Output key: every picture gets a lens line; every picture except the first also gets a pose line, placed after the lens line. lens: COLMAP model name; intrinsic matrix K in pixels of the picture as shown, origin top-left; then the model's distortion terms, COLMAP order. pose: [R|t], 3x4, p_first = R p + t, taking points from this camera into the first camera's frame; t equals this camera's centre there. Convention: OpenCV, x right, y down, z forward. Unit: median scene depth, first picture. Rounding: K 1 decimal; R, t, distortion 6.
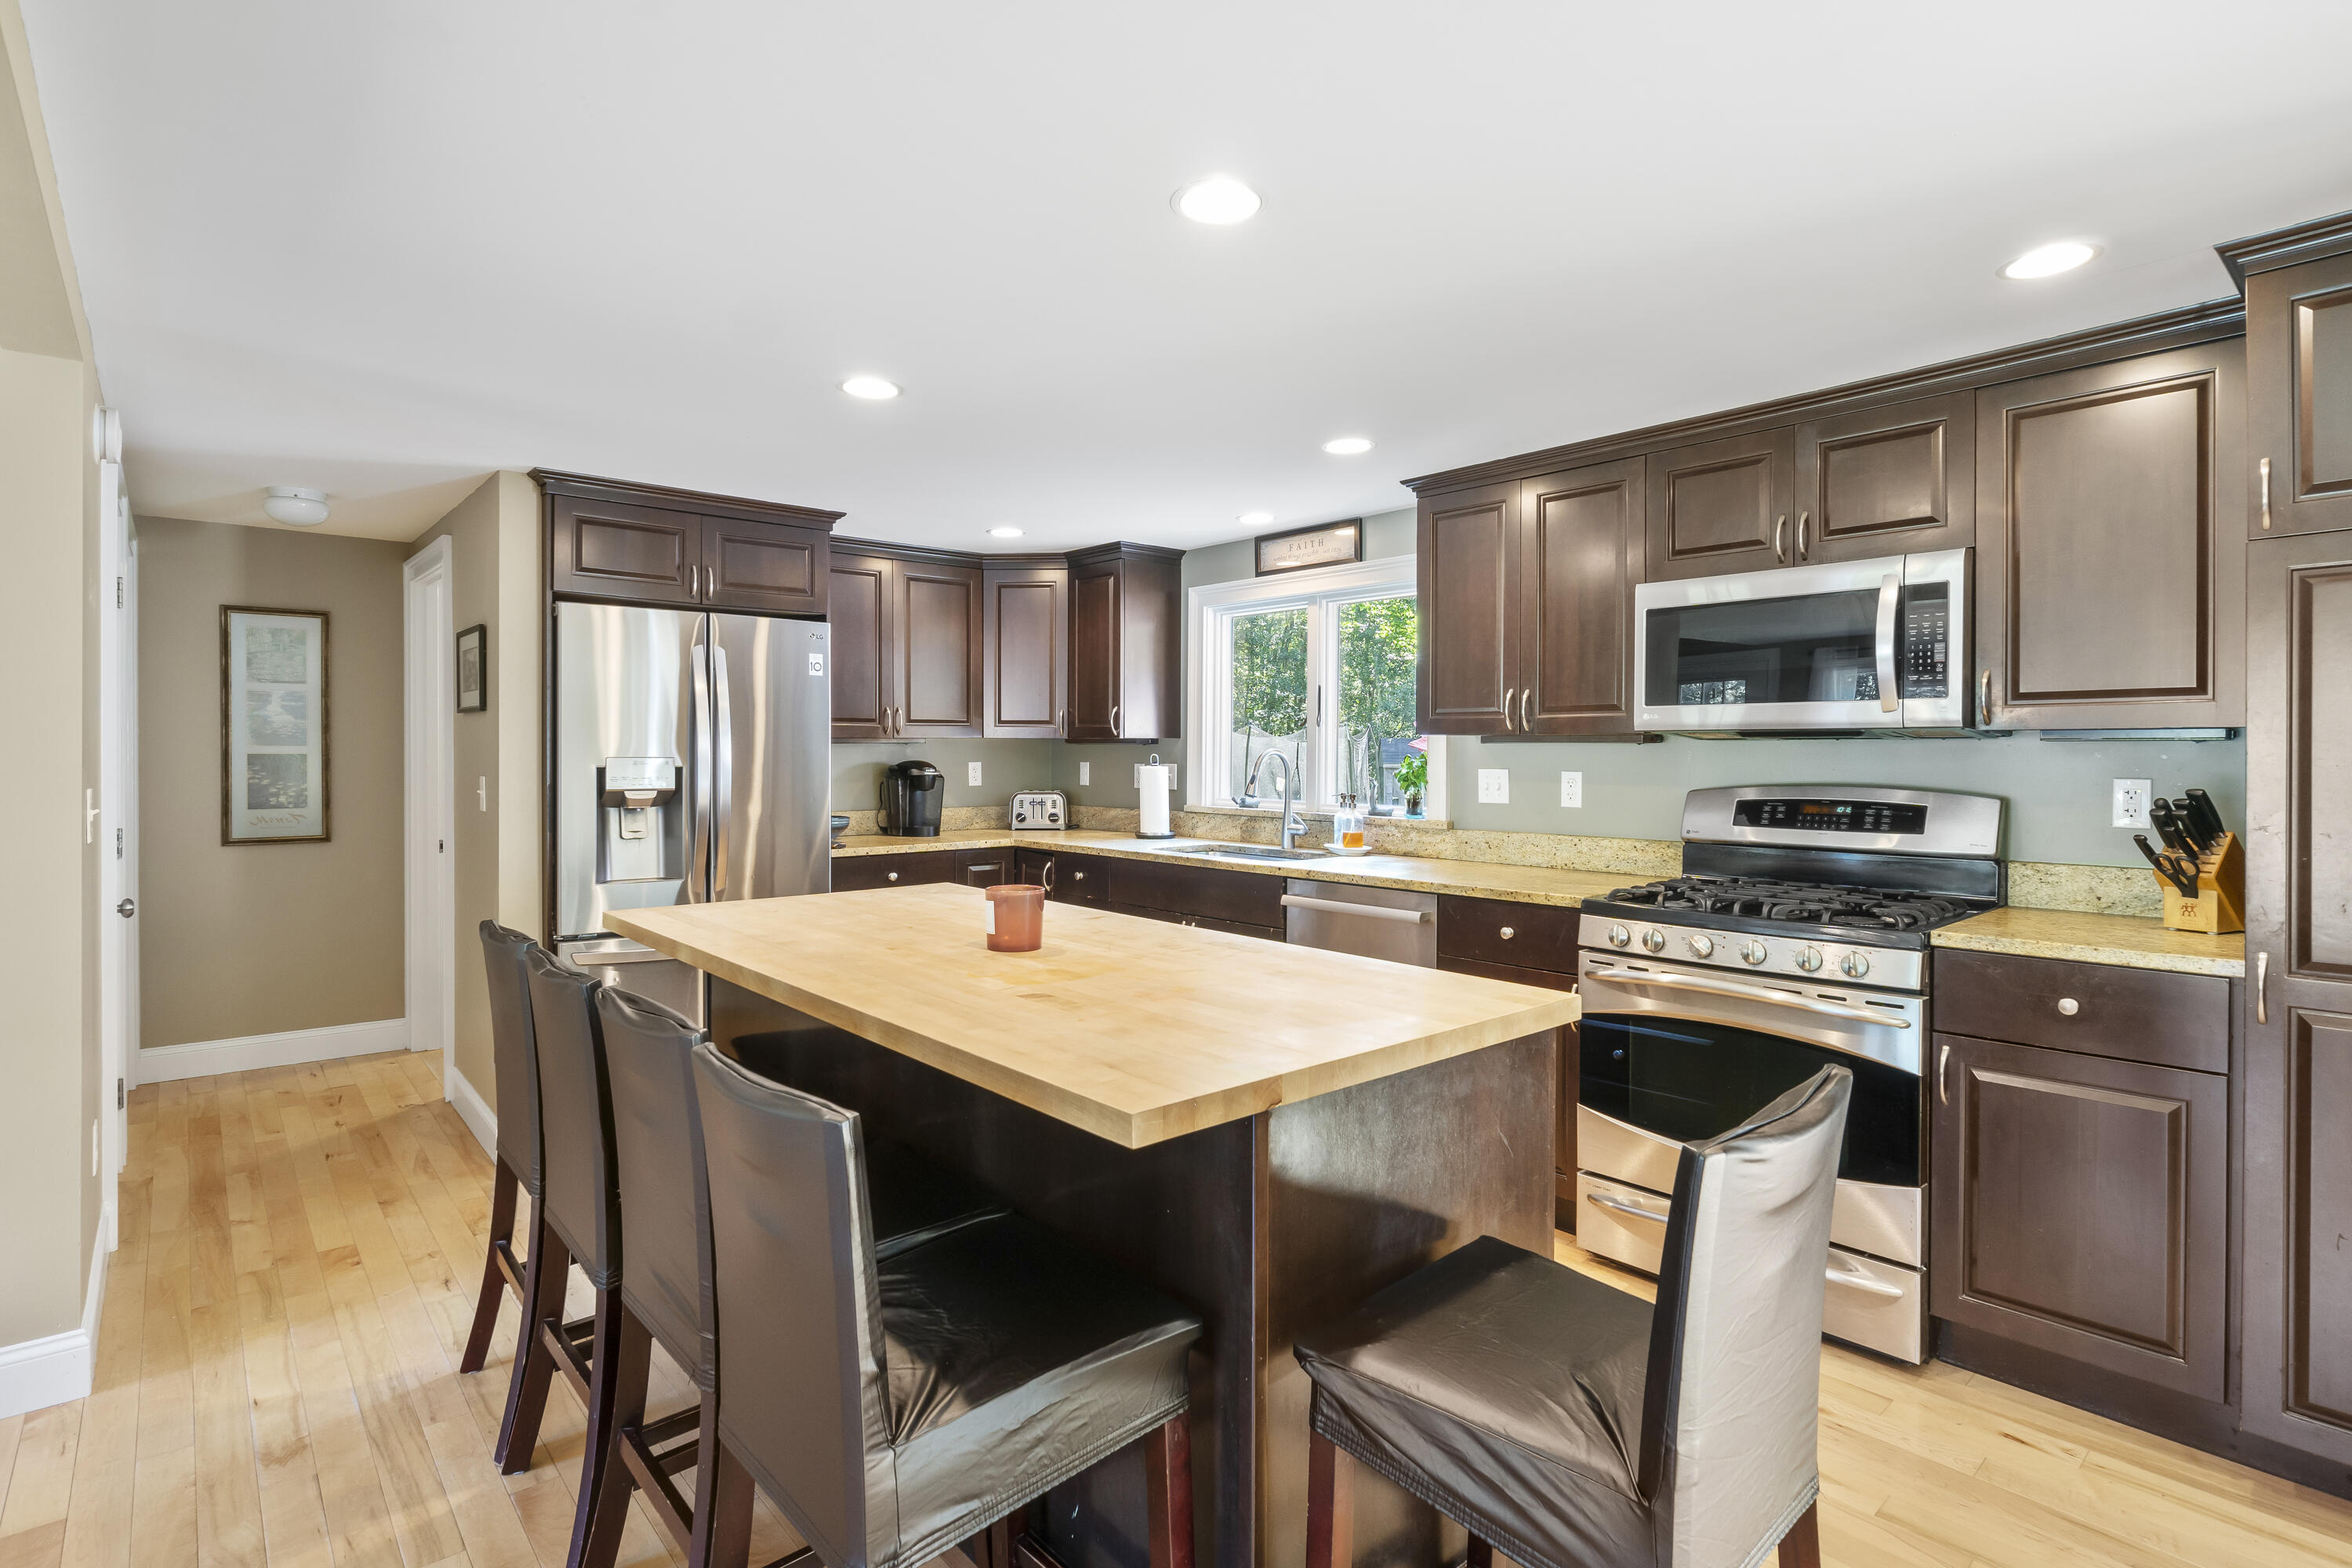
lens RADIAL K [[1146.5, 0, 1178.7], [0, 1146.5, 764.7], [0, 0, 1]] dist [-0.006333, -0.000900]
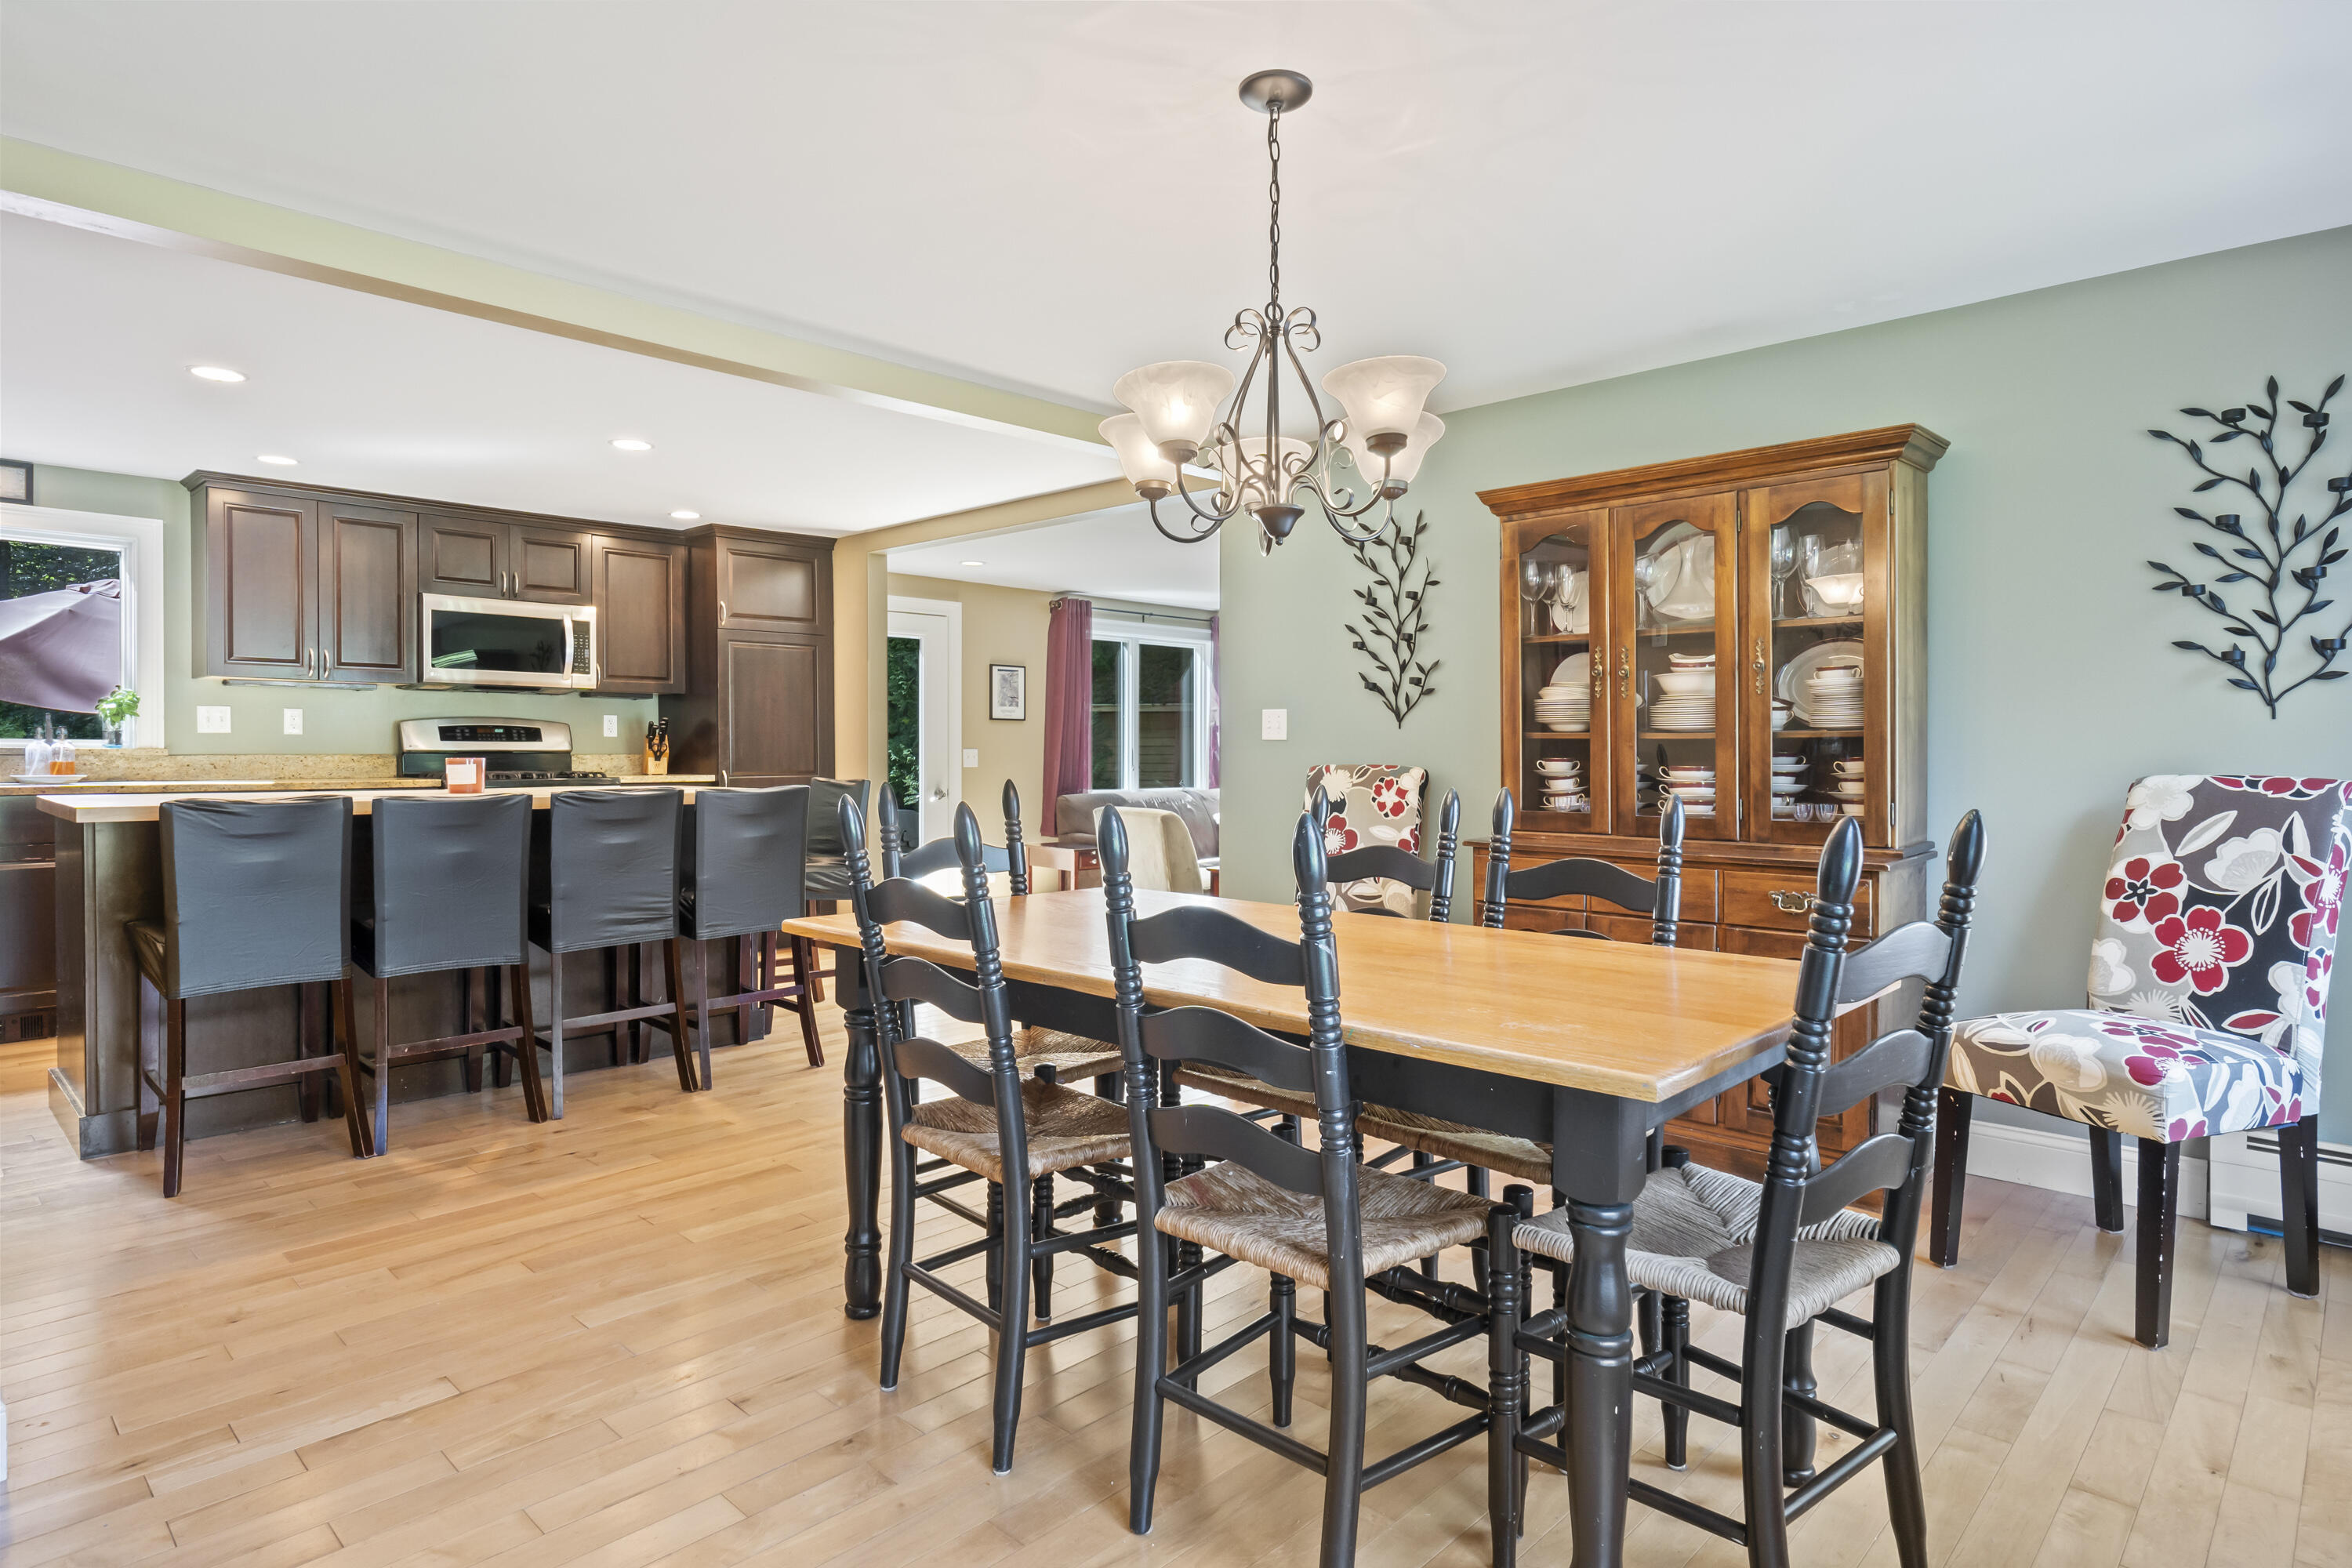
lens RADIAL K [[1289.6, 0, 1176.8], [0, 1289.6, 762.7], [0, 0, 1]] dist [-0.001804, 0.000320]
pose [[-0.089744, -0.011681, 0.995896, -1.091711], [0.006690, 0.999902, 0.012331, 0.049892], [-0.995942, 0.007769, -0.089657, 0.062749]]
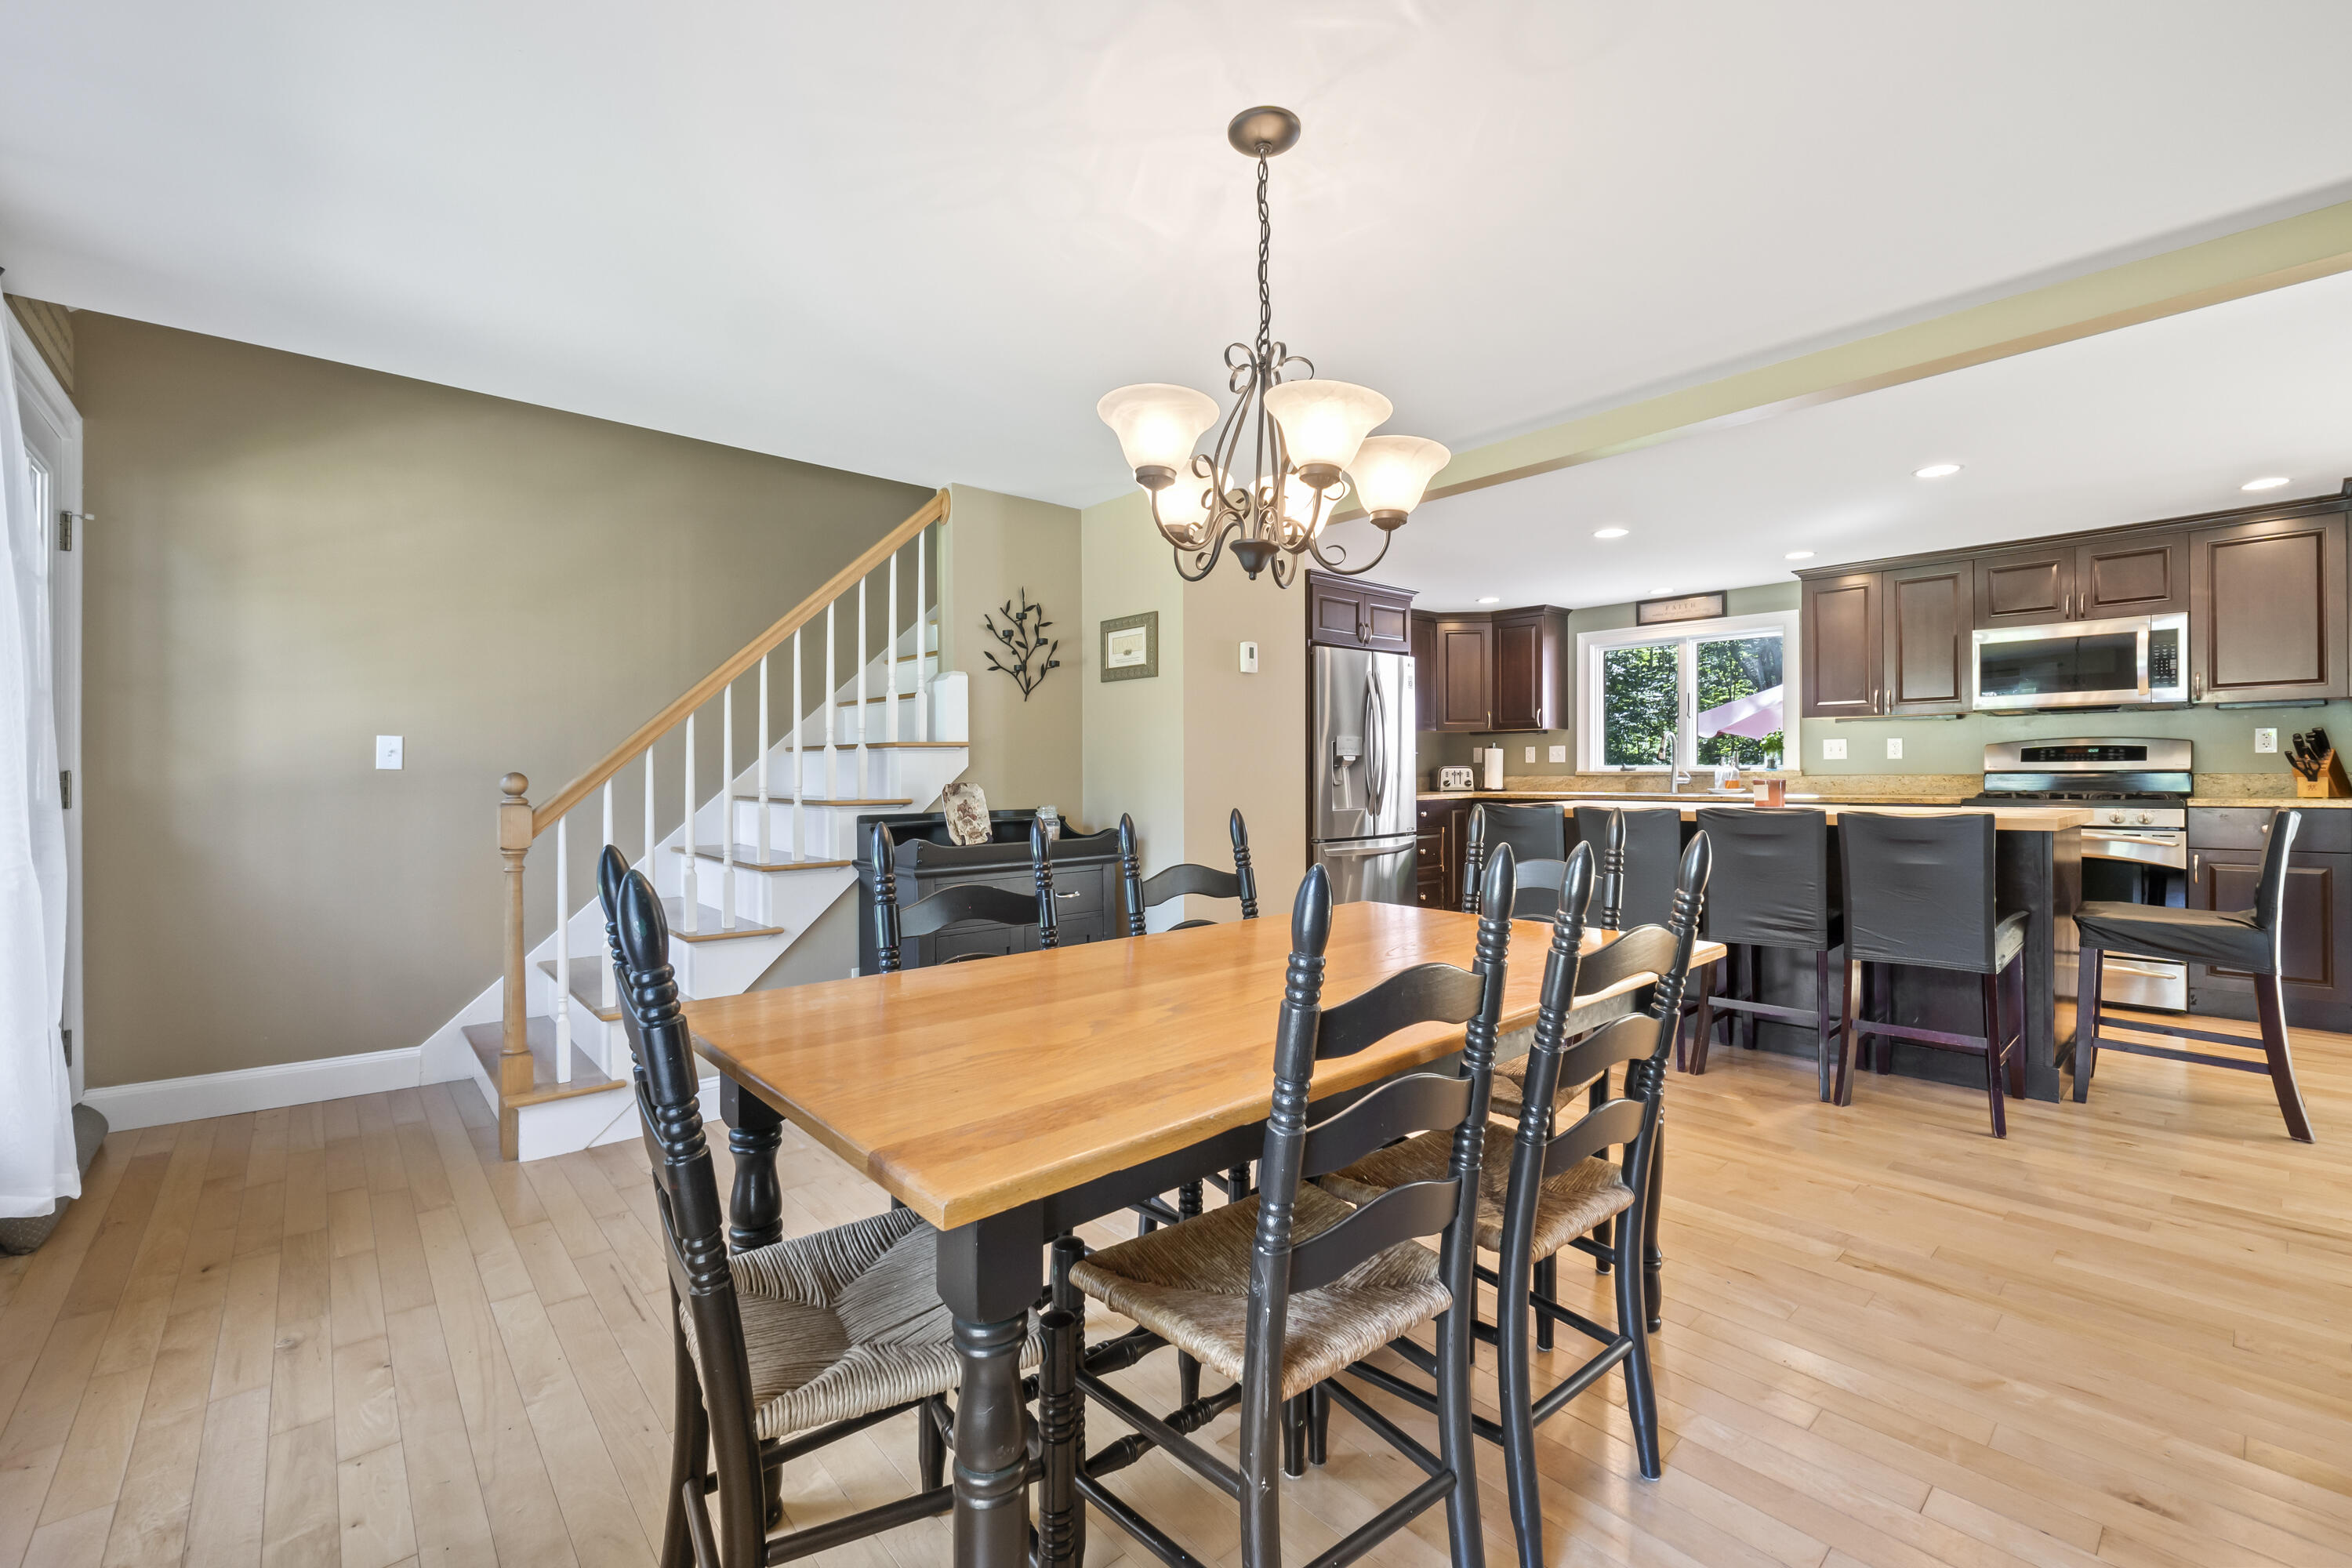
lens RADIAL K [[986.2, 0, 1172.4], [0, 986.2, 782.7], [0, 0, 1]] dist [-0.012509, 0.000337]
pose [[0.999932, -0.011679, 0.000688, -0.627728], [0.011679, 0.999932, -0.000083, 0.050577], [-0.000687, 0.000091, 1.000000, -0.401678]]
